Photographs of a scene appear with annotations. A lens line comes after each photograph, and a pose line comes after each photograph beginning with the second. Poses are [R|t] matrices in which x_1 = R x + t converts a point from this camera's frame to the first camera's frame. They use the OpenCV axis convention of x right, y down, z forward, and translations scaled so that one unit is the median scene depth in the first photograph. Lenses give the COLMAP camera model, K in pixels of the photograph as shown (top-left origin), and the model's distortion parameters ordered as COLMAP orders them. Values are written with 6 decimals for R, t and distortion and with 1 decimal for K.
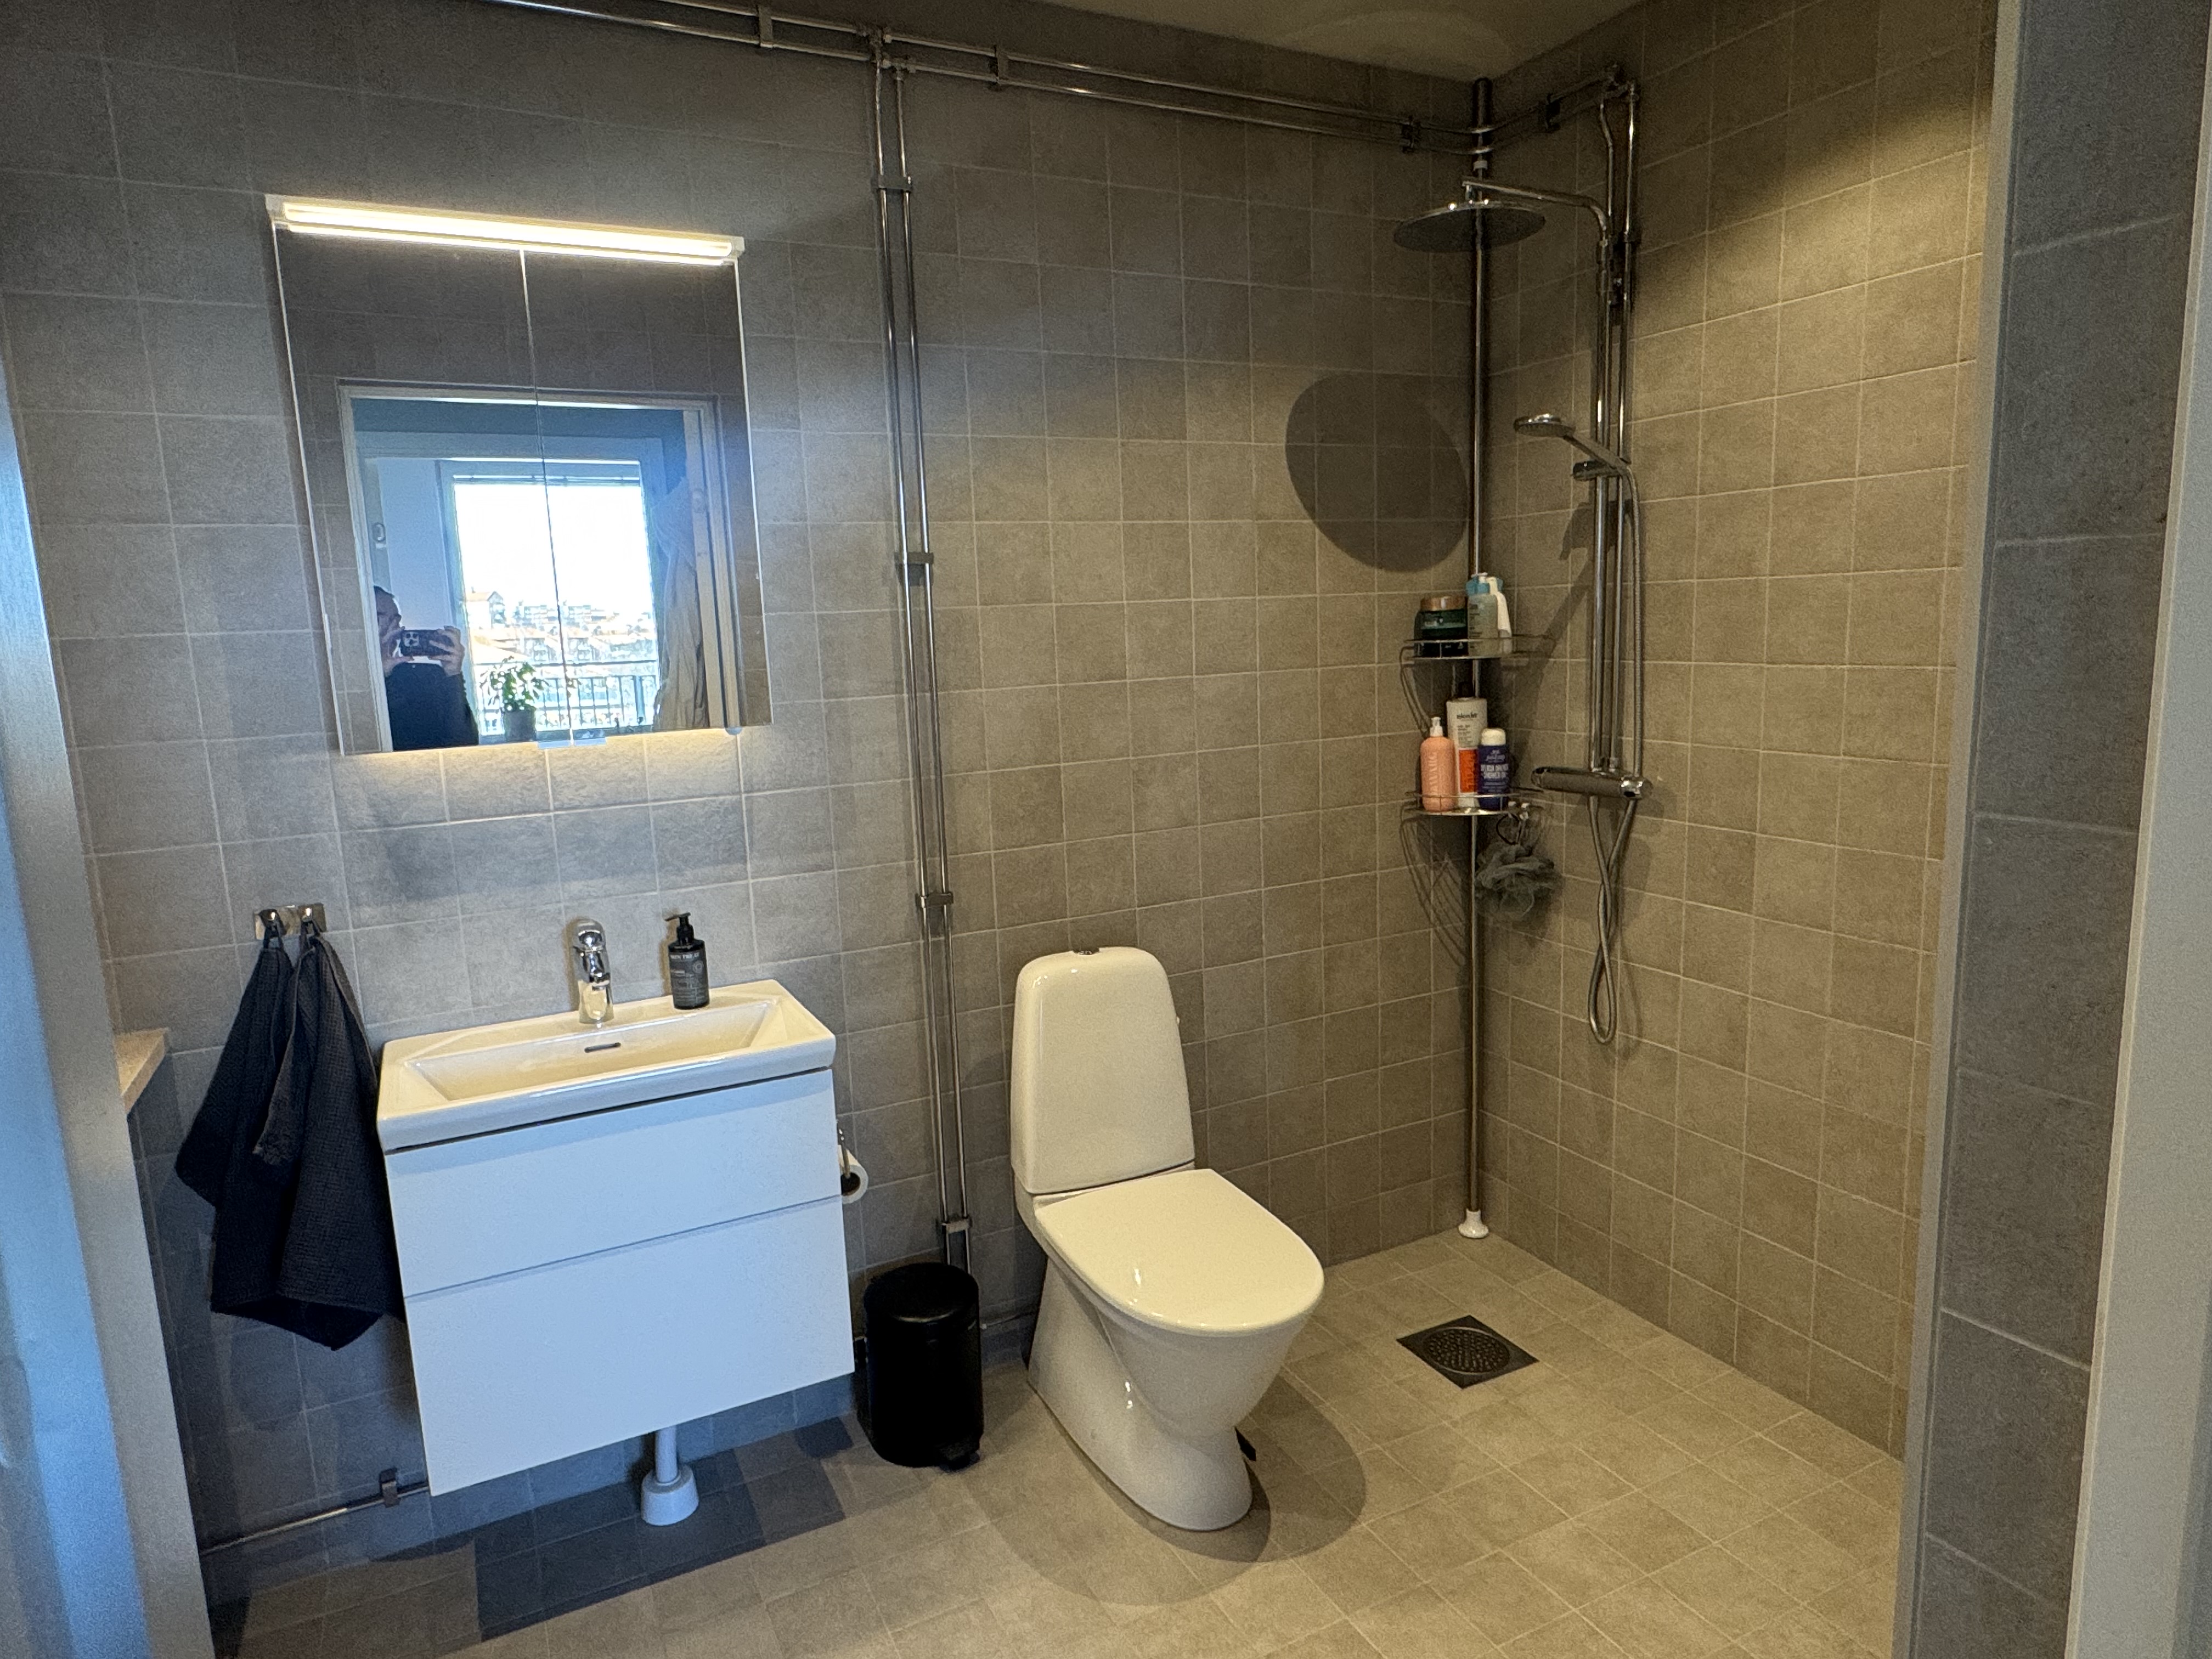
lens RADIAL K [[1275.9, 0, 1106.0], [0, 1275.9, 829.5], [0, 0, 1]] dist [0.002982, 0.000485]
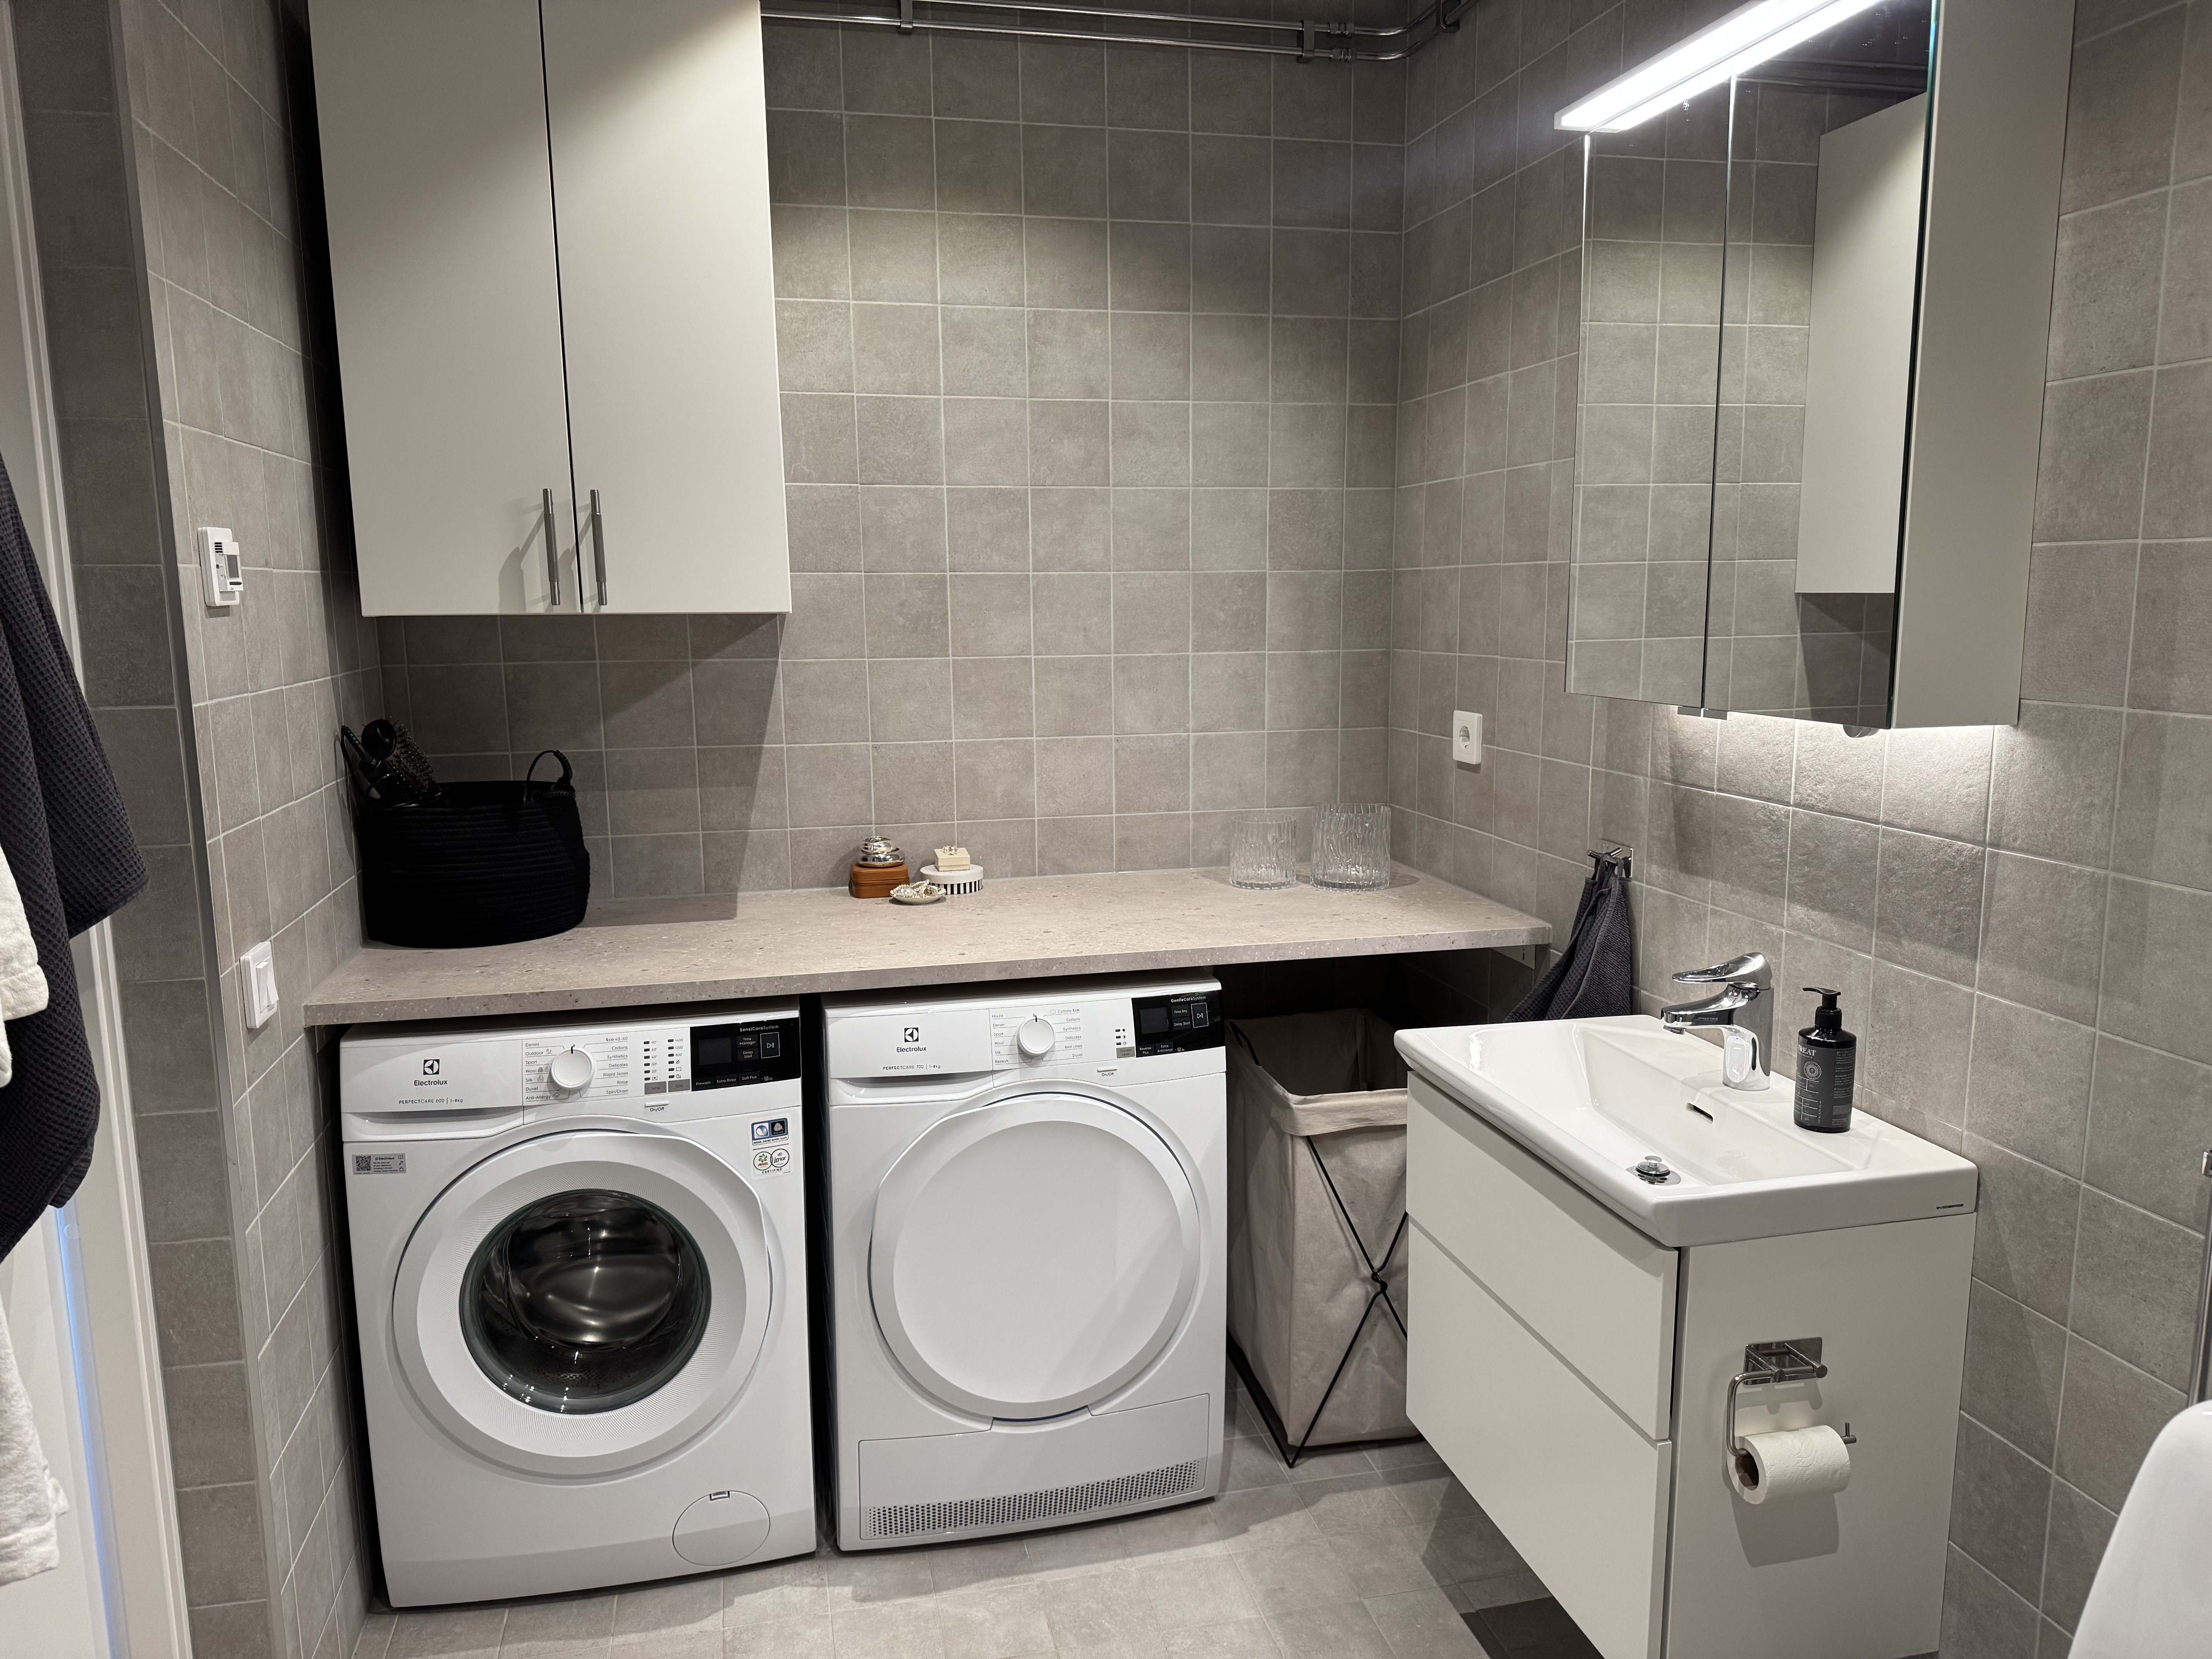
lens RADIAL K [[1561.9, 0, 1106.0], [0, 1561.9, 829.5], [0, 0, 1]] dist [-0.001132, -0.001468]
pose [[-0.242391, 0.182321, -0.952893, 0.537528], [-0.153862, 0.962529, 0.223303, -0.142191], [0.957900, 0.200741, -0.205256, 0.791190]]
